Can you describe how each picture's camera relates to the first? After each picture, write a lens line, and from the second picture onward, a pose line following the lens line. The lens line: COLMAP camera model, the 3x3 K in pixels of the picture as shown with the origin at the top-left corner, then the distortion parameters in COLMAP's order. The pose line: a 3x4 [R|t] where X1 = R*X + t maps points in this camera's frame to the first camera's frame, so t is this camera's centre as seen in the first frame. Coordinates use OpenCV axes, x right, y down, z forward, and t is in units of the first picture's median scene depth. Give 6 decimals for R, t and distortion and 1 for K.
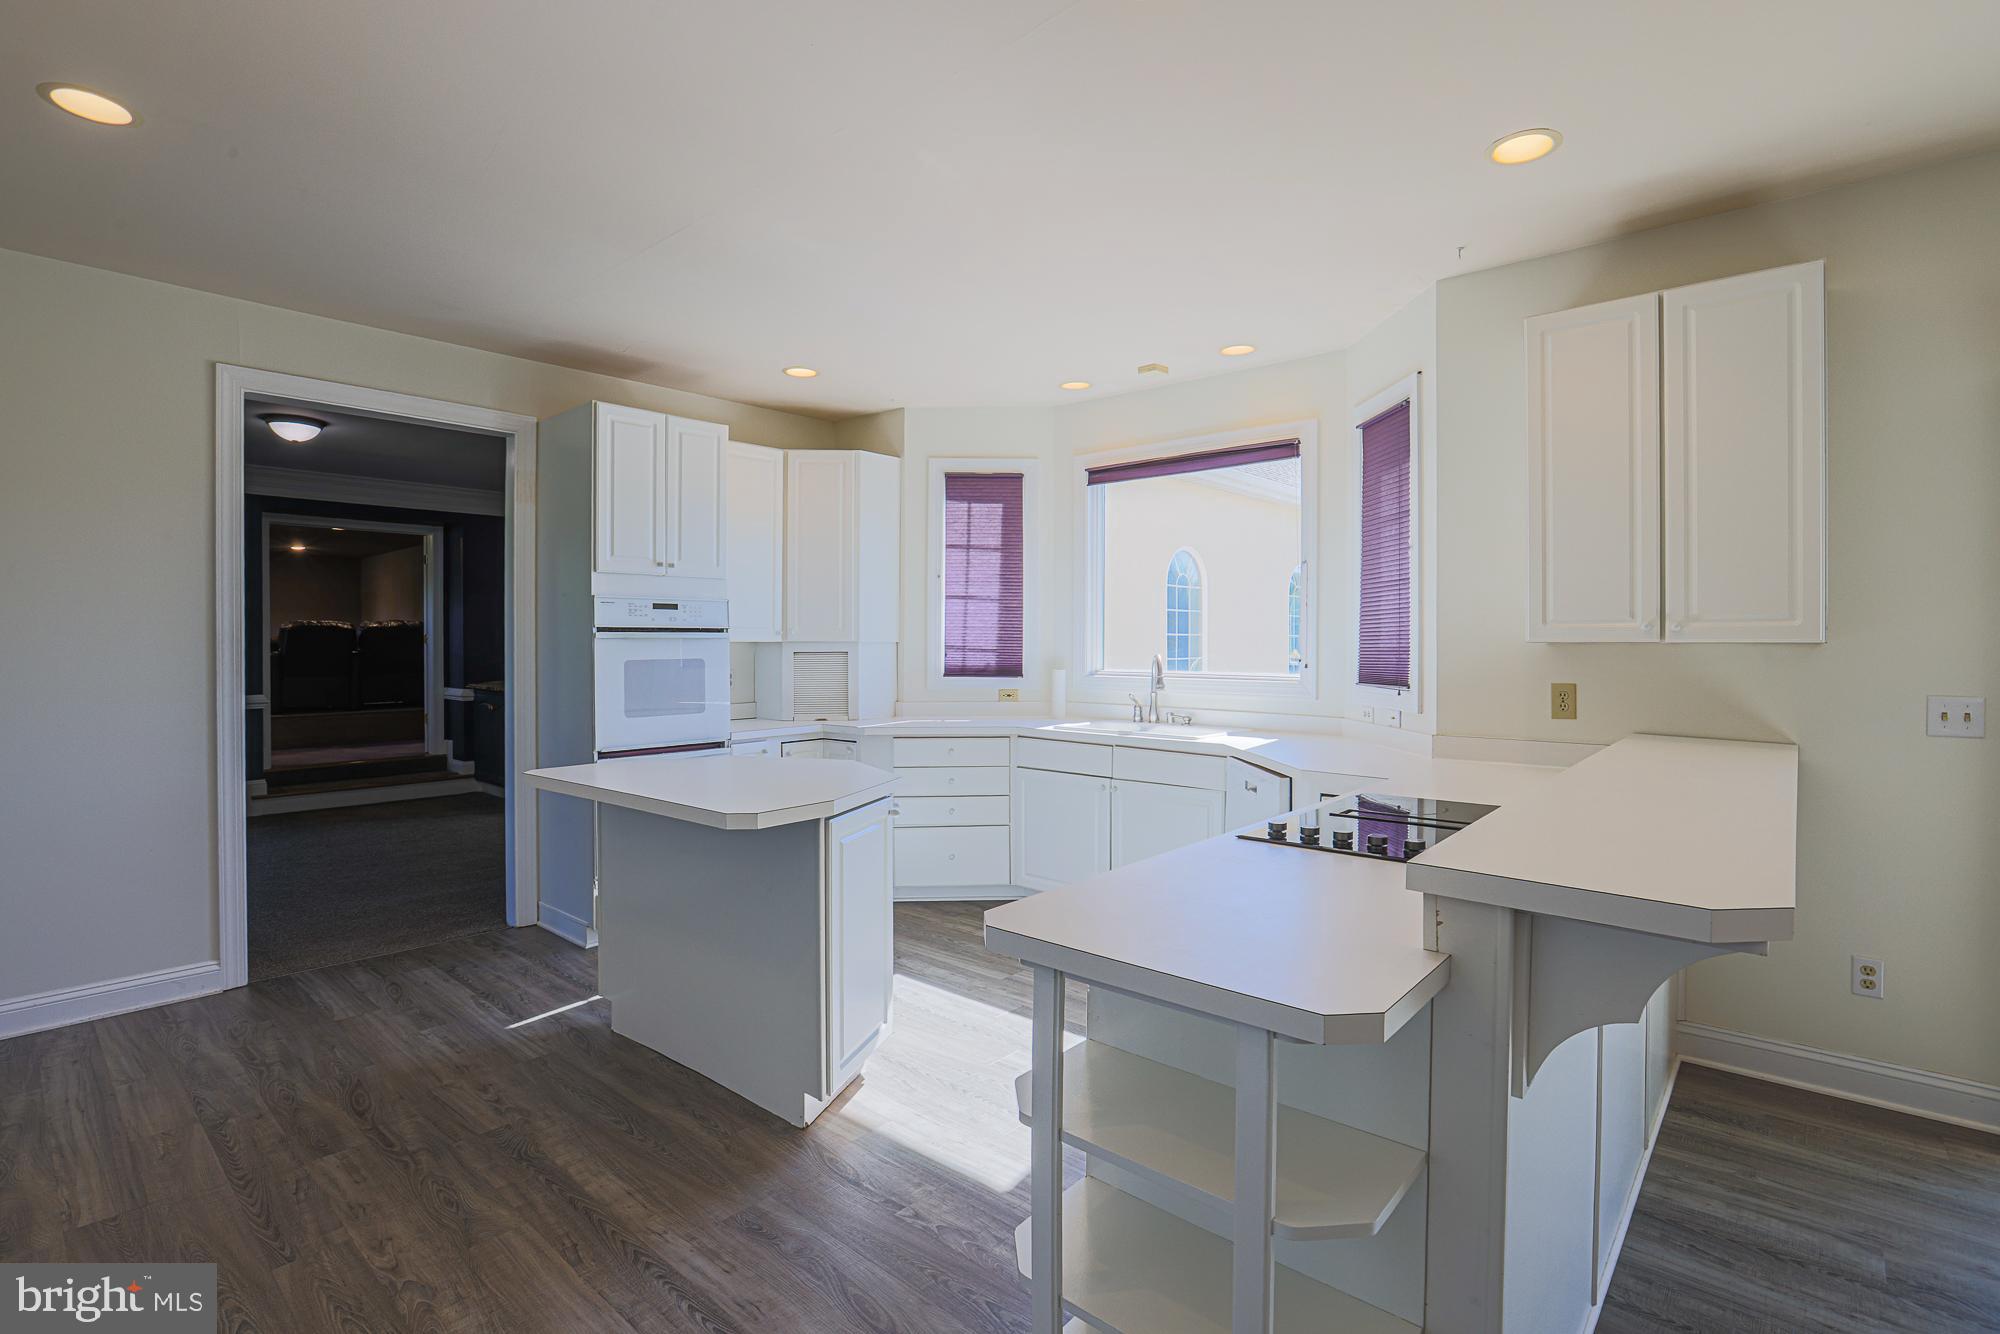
lens RADIAL K [[921.7, 0, 989.4], [0, 921.7, 663.4], [0, 0, 1]] dist [-0.056634, 0.020907]
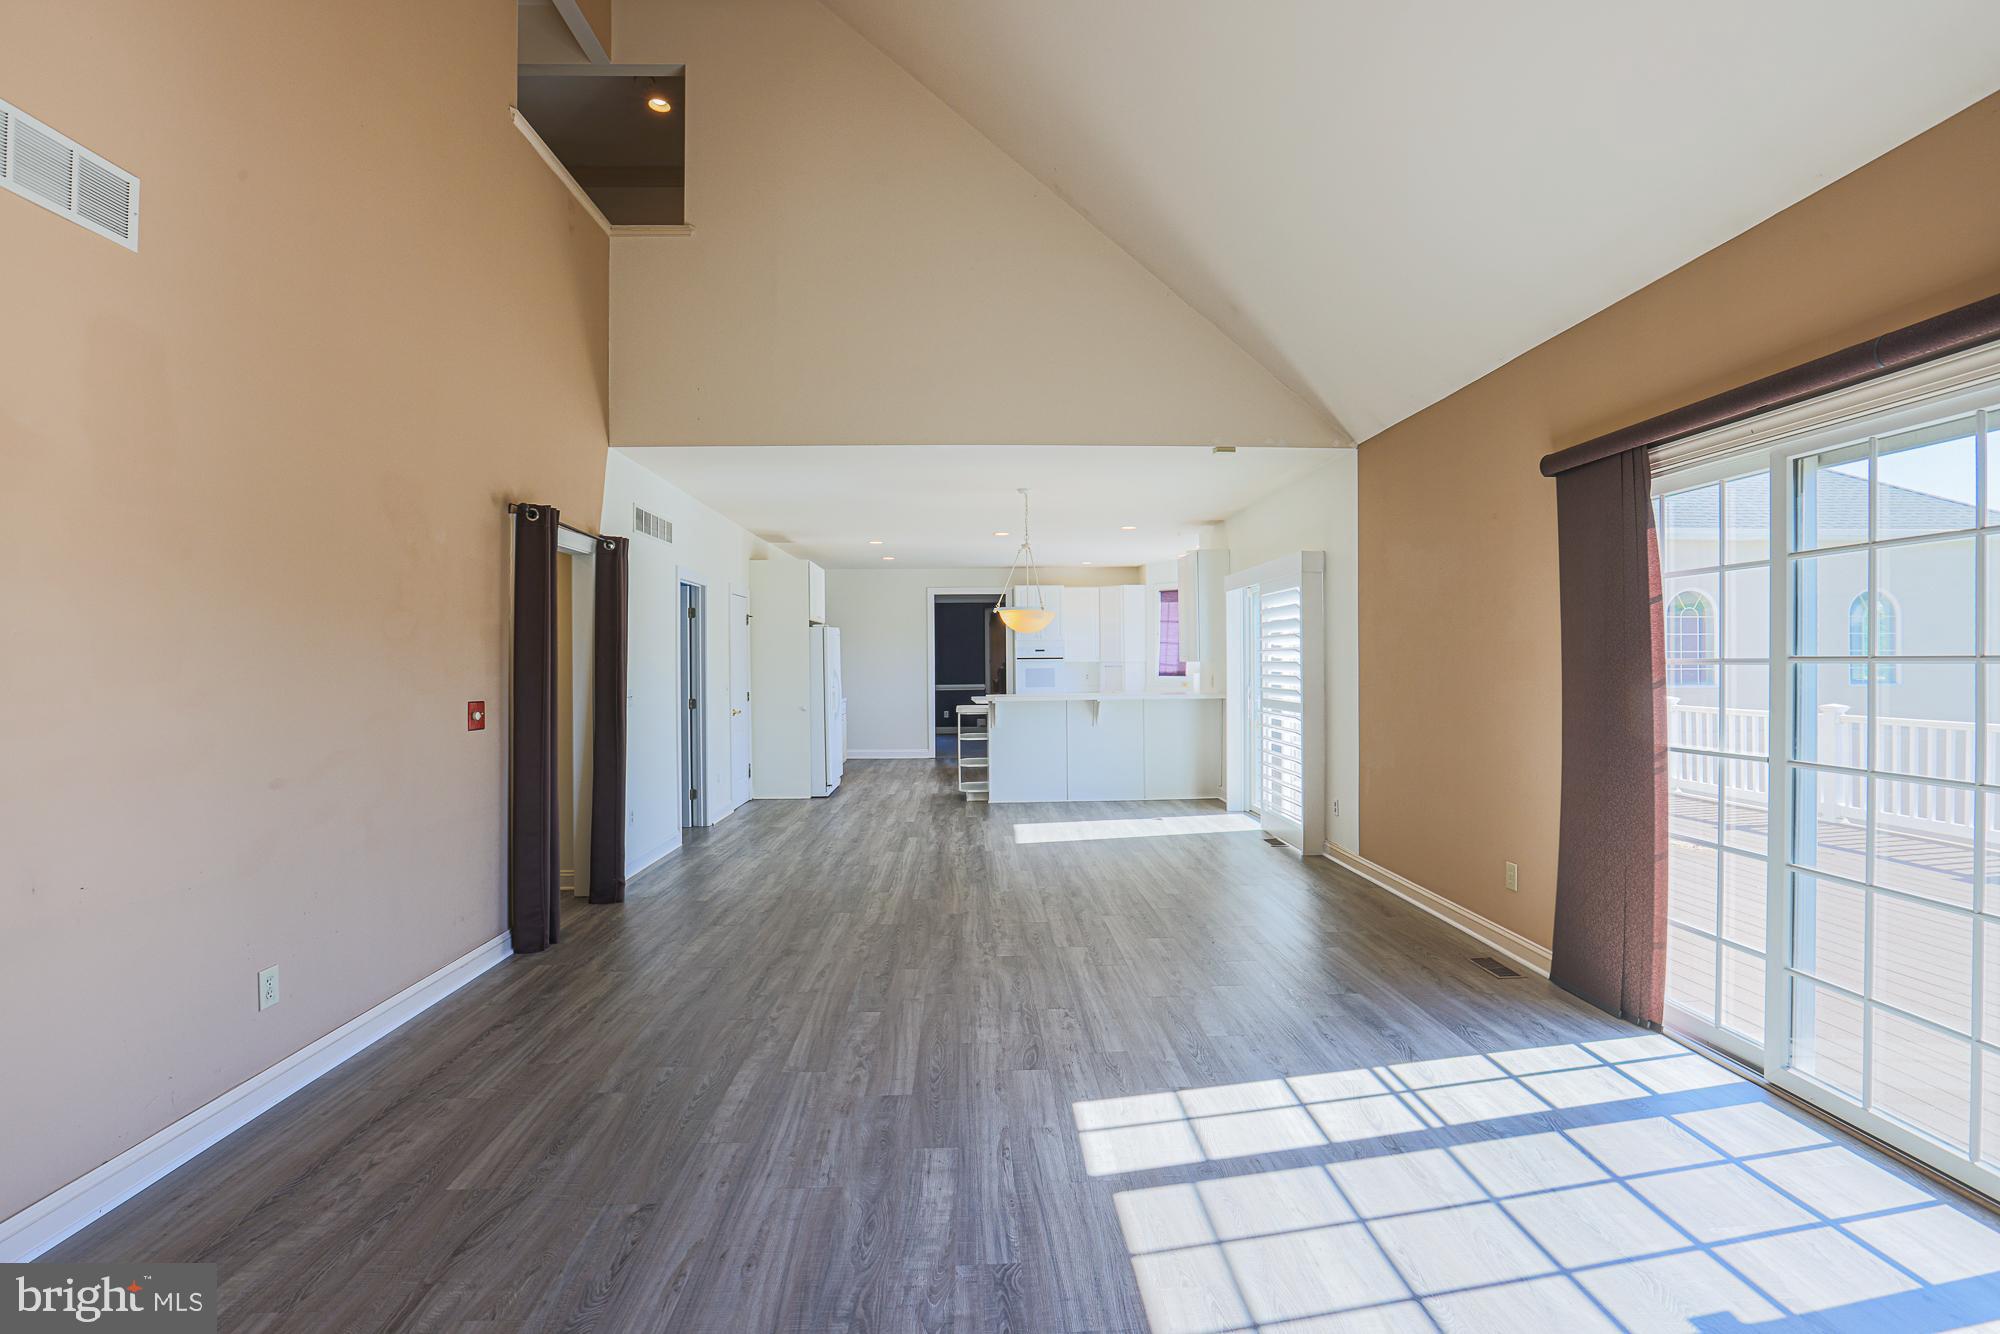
lens RADIAL K [[921.7, 0, 989.4], [0, 921.7, 663.4], [0, 0, 1]] dist [-0.056634, 0.020907]
pose [[0.665917, -0.006840, -0.745995, 1.461433], [-0.009188, 0.999807, -0.017369, 0.026987], [0.745969, 0.018421, 0.665725, -0.922044]]
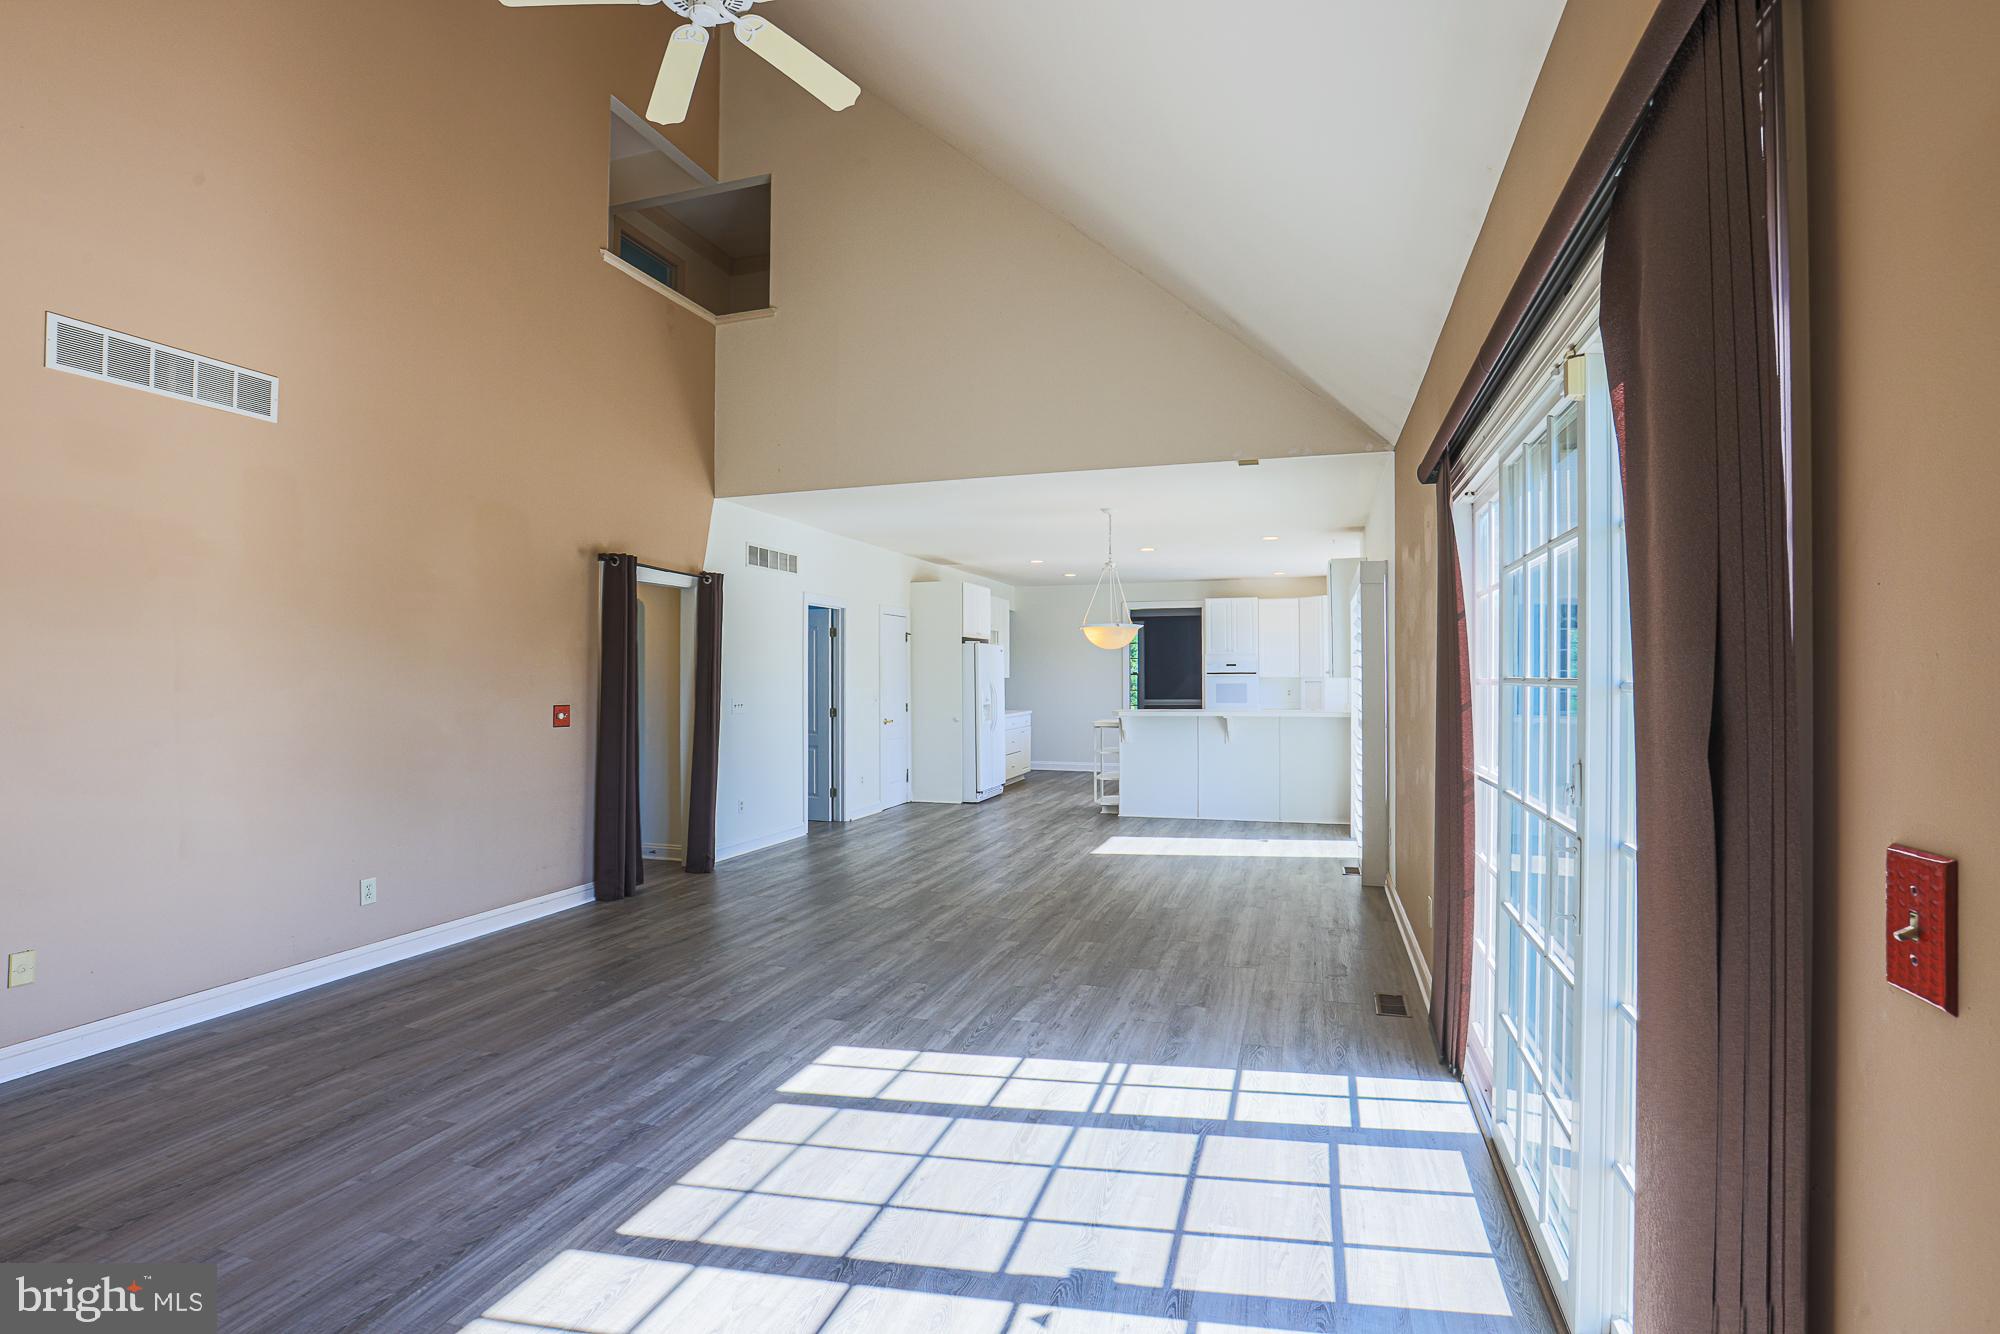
lens RADIAL K [[963.2, 0, 1000.0], [0, 963.2, 667.0], [0, 0, 1]] dist [-0.073707, 0.039598]
pose [[0.358057, -0.012802, -0.933612, 1.813036], [-0.020239, 0.999565, -0.021468, 0.019056], [0.933480, 0.026582, 0.357642, -0.623387]]
